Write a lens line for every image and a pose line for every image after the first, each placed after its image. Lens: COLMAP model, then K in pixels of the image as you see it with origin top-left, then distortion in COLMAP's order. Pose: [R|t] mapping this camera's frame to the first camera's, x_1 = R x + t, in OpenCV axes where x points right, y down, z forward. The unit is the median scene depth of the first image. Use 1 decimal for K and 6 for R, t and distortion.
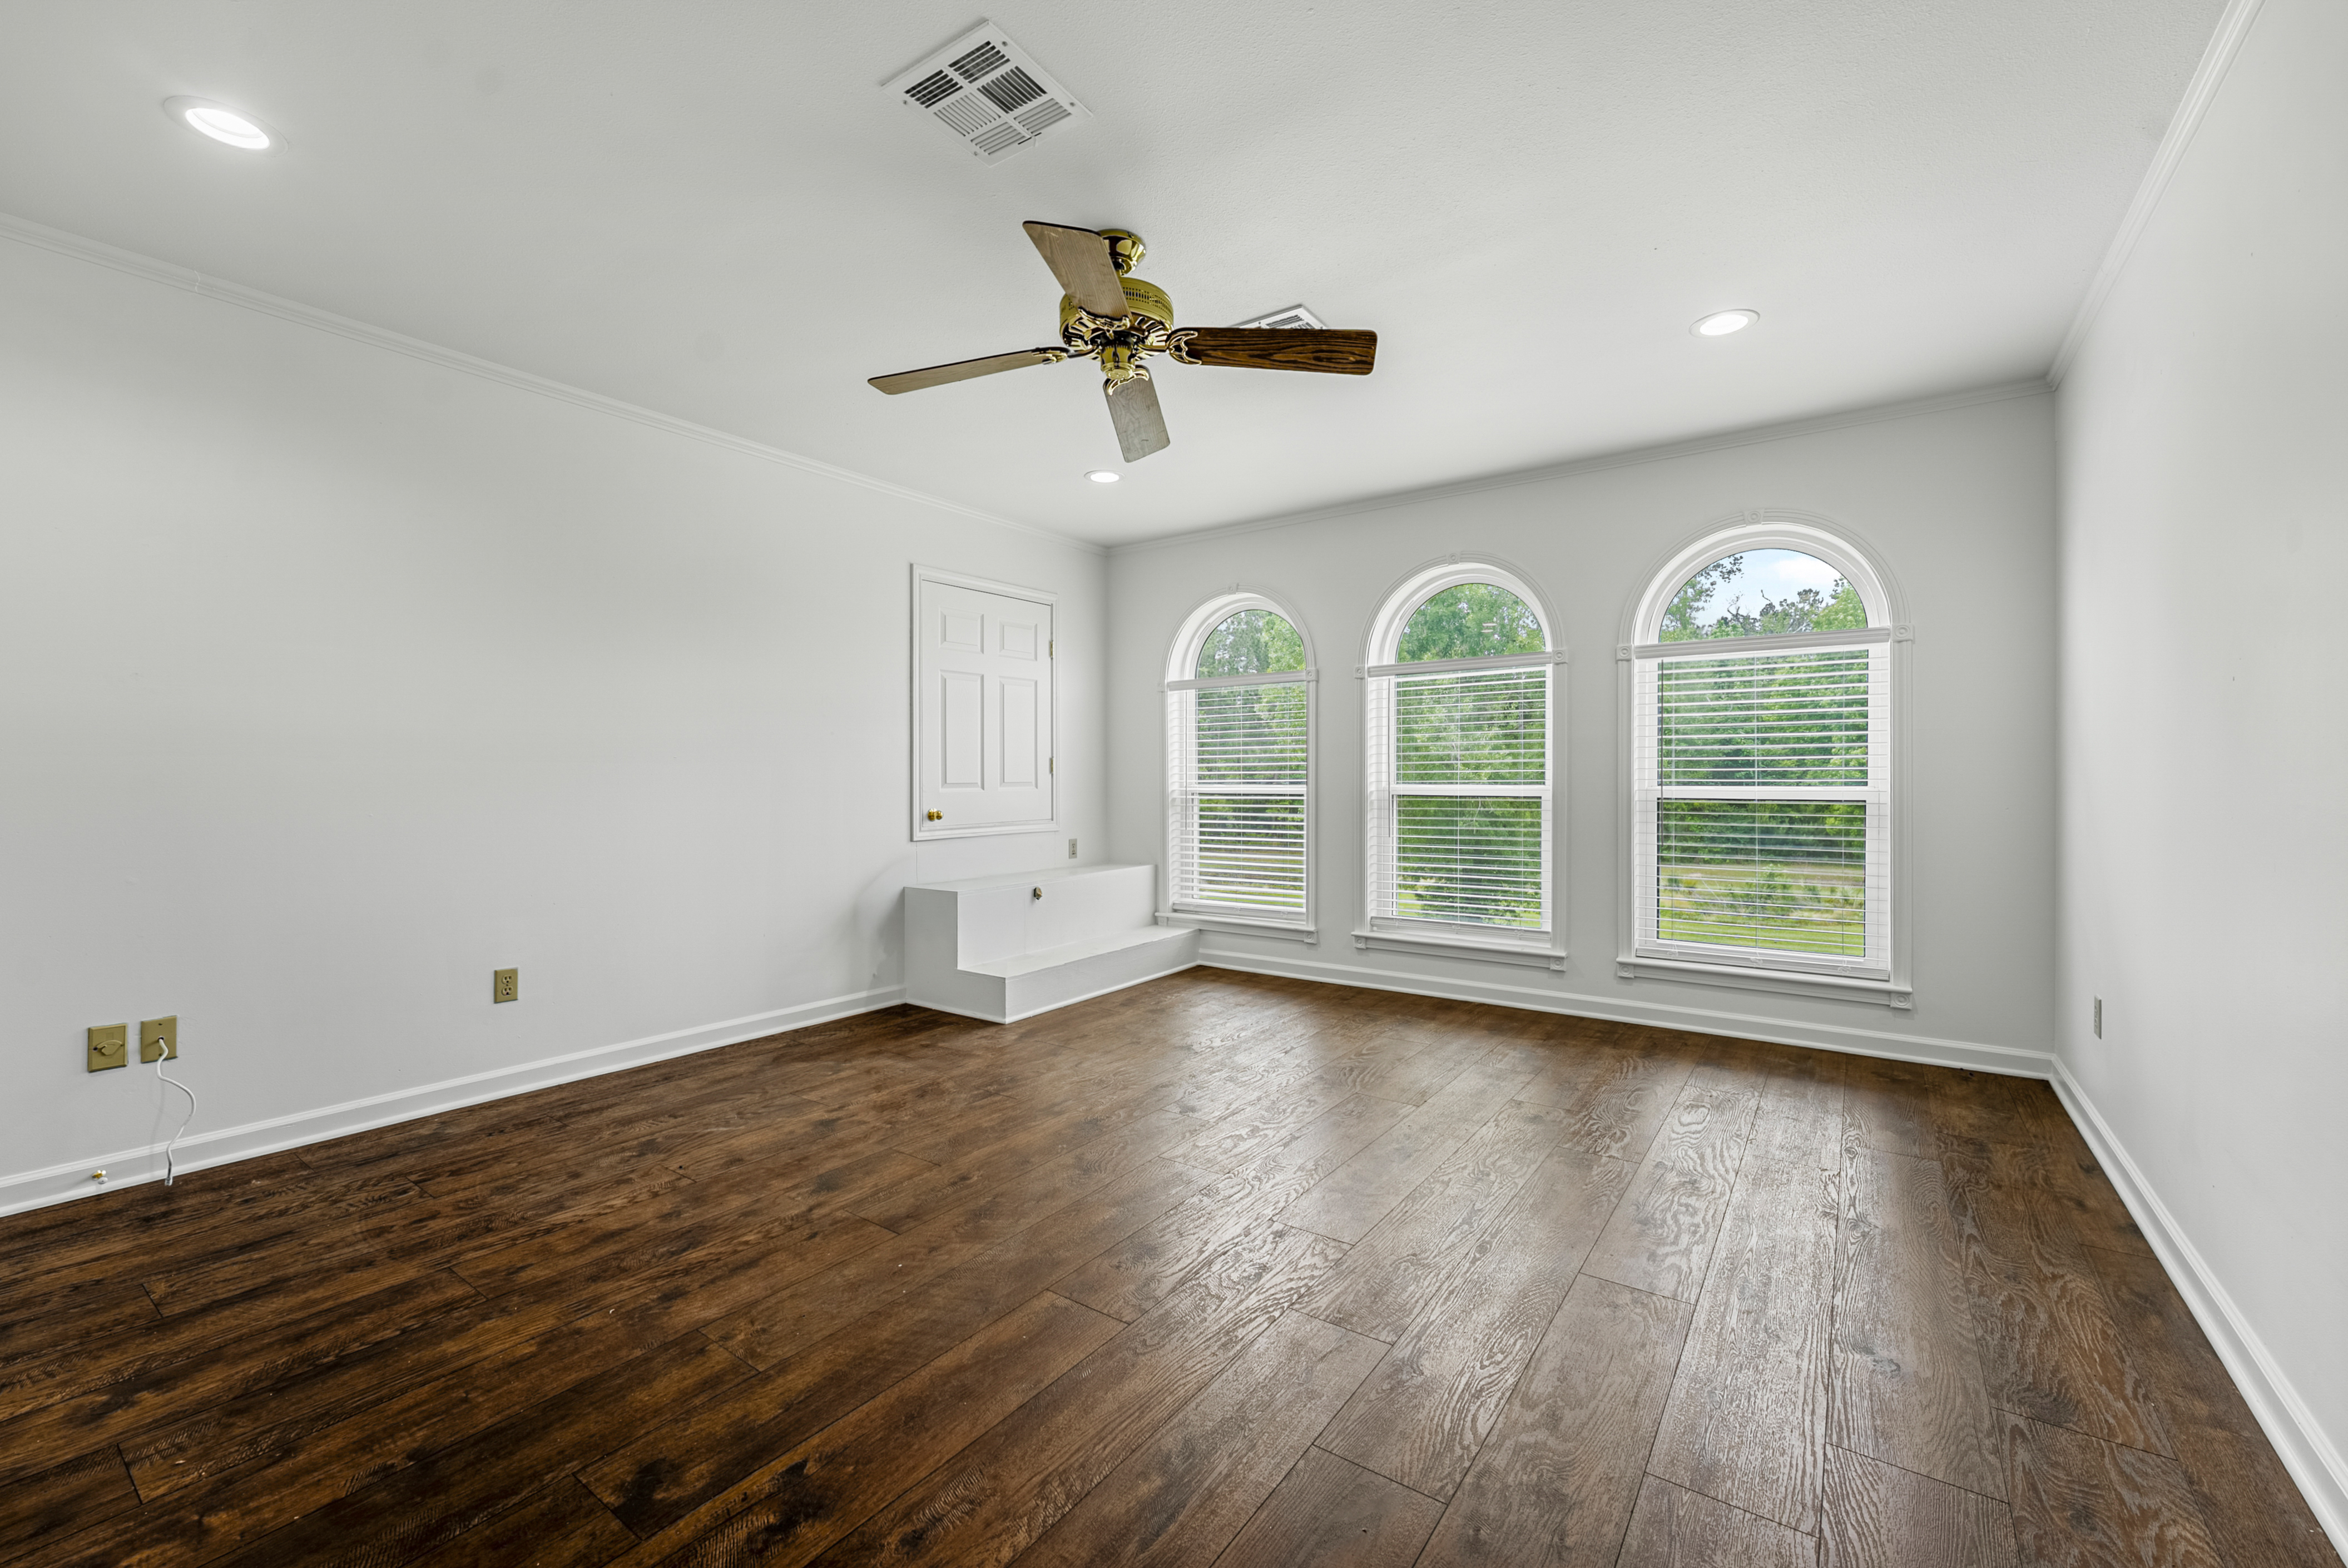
lens RADIAL K [[964.4, 0, 1171.7], [0, 964.4, 793.5], [0, 0, 1]] dist [-0.032527, 0.000015]
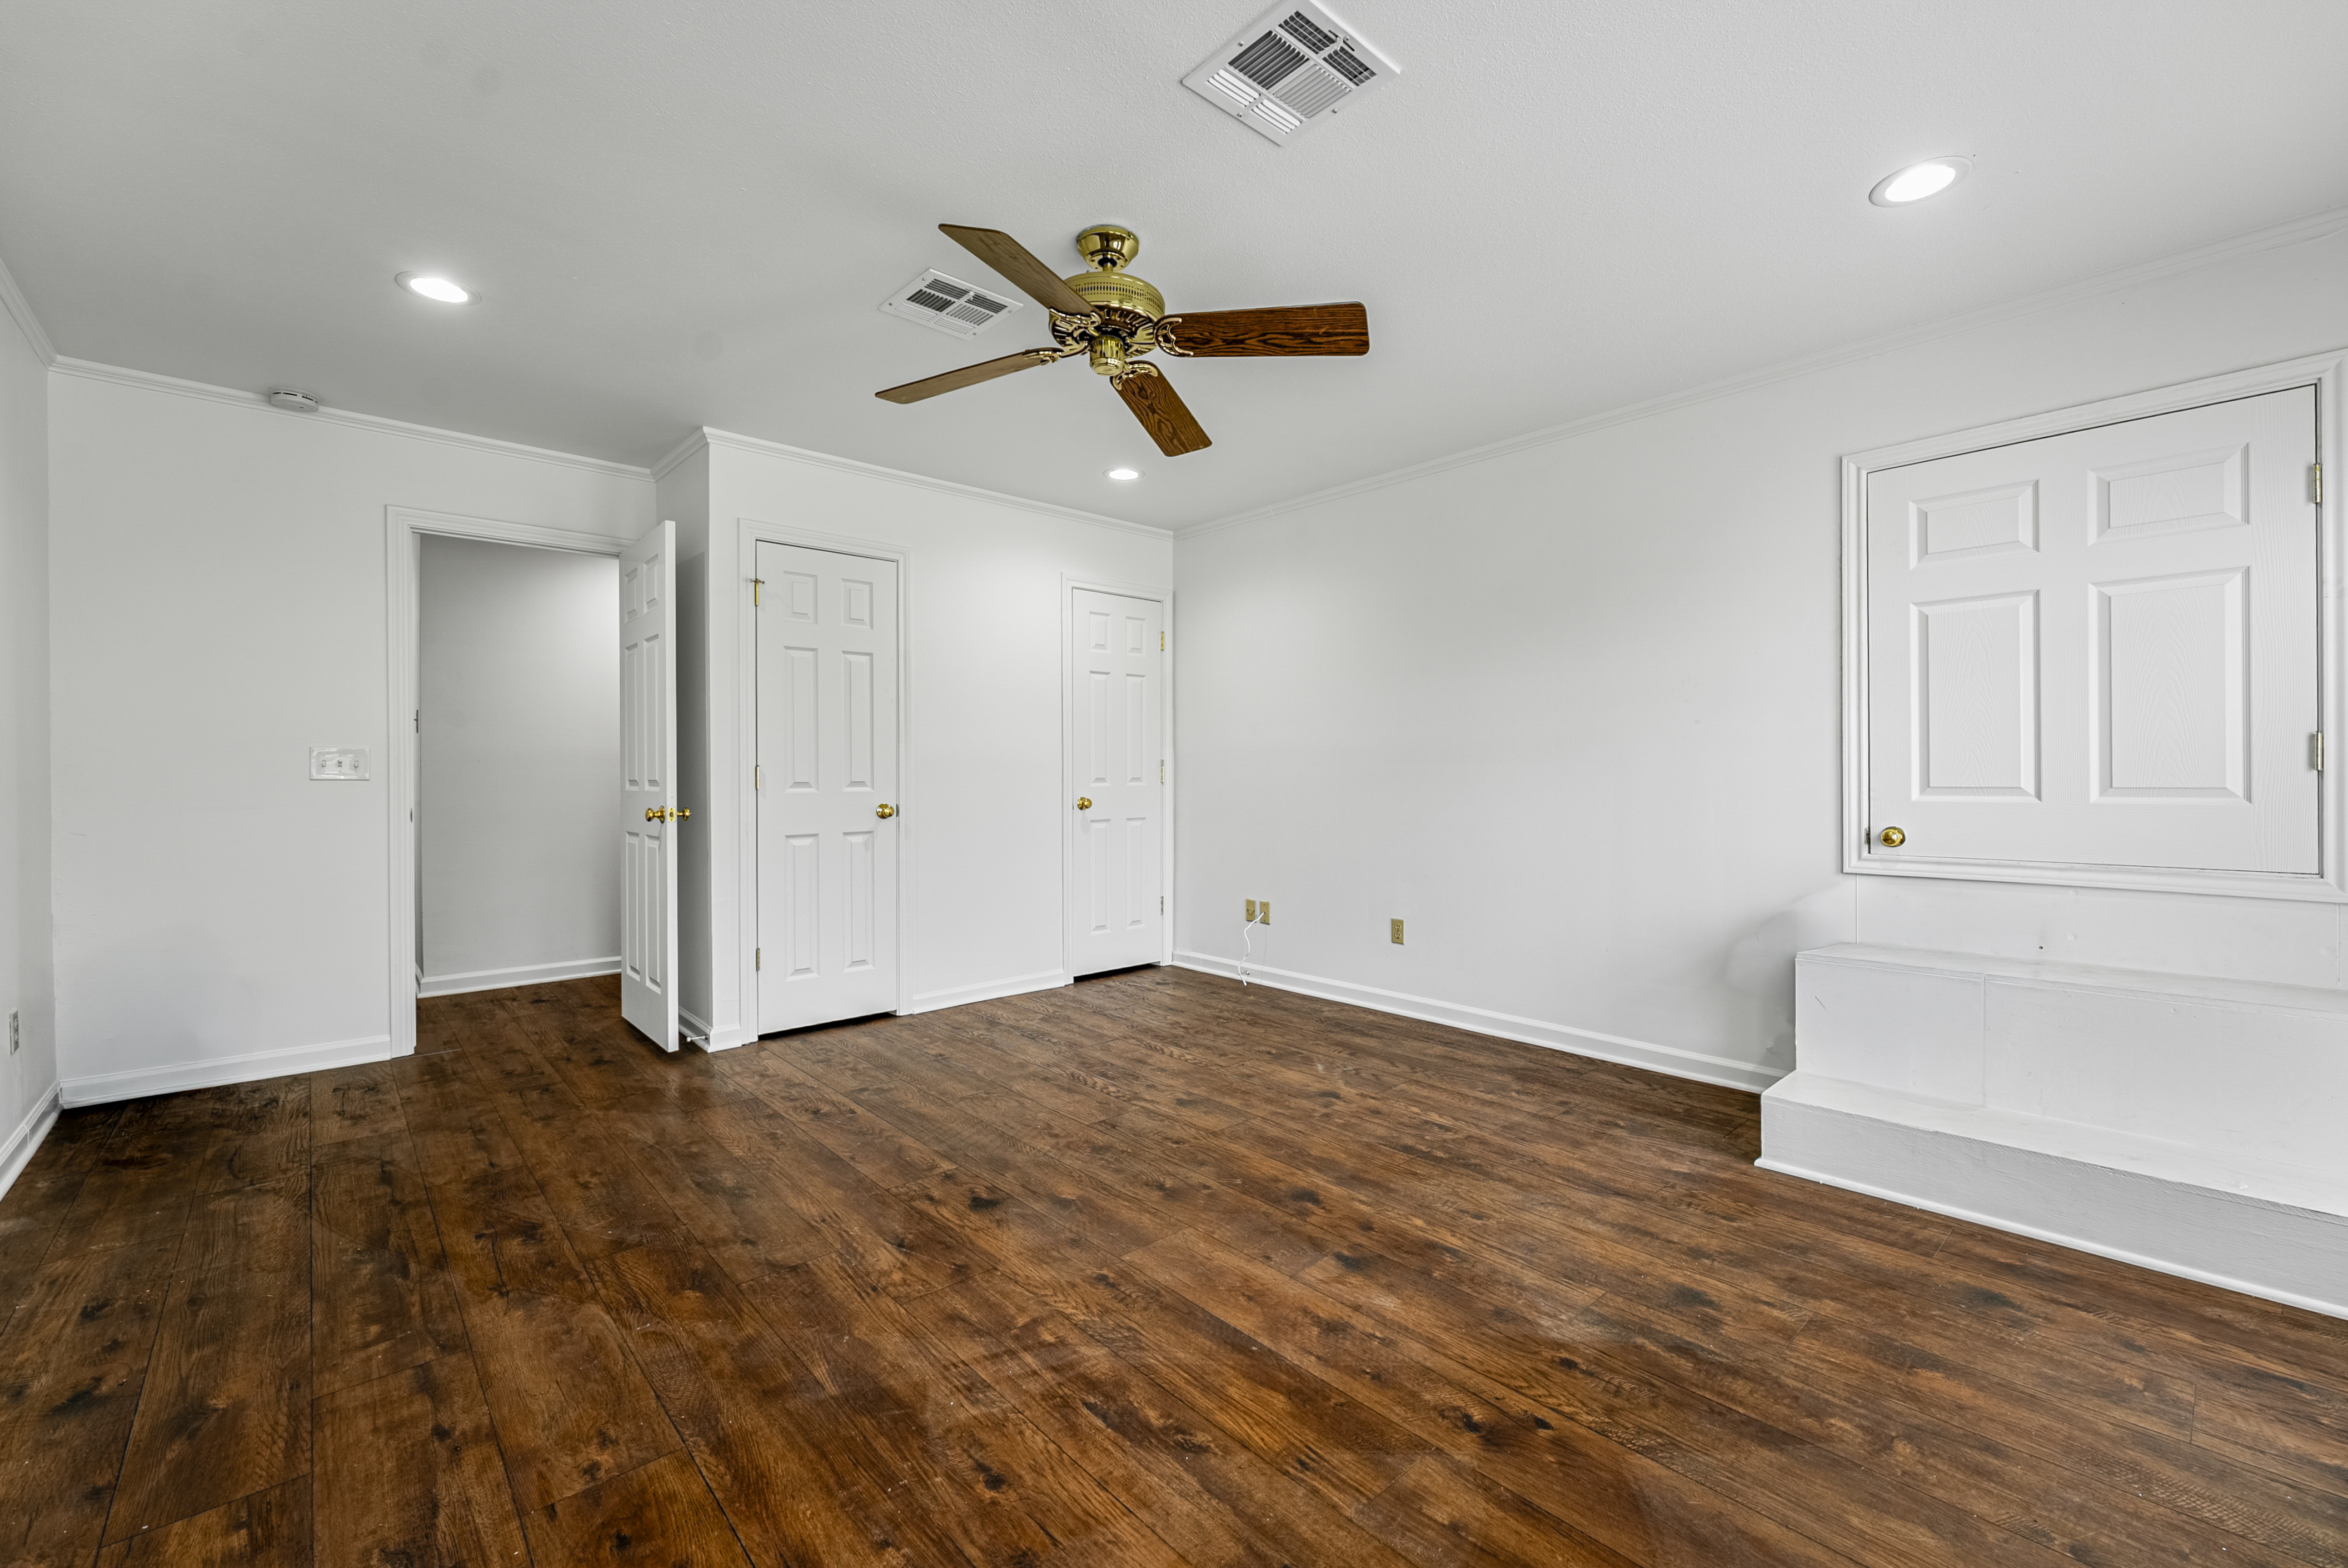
lens RADIAL K [[958.5, 0, 1169.0], [0, 958.5, 780.6], [0, 0, 1]] dist [-0.001430, -0.000397]
pose [[-0.226286, 0.009557, -0.974014, 0.732031], [-0.015161, 0.999796, 0.013332, -0.023574], [0.973943, 0.017784, -0.226095, 1.057938]]
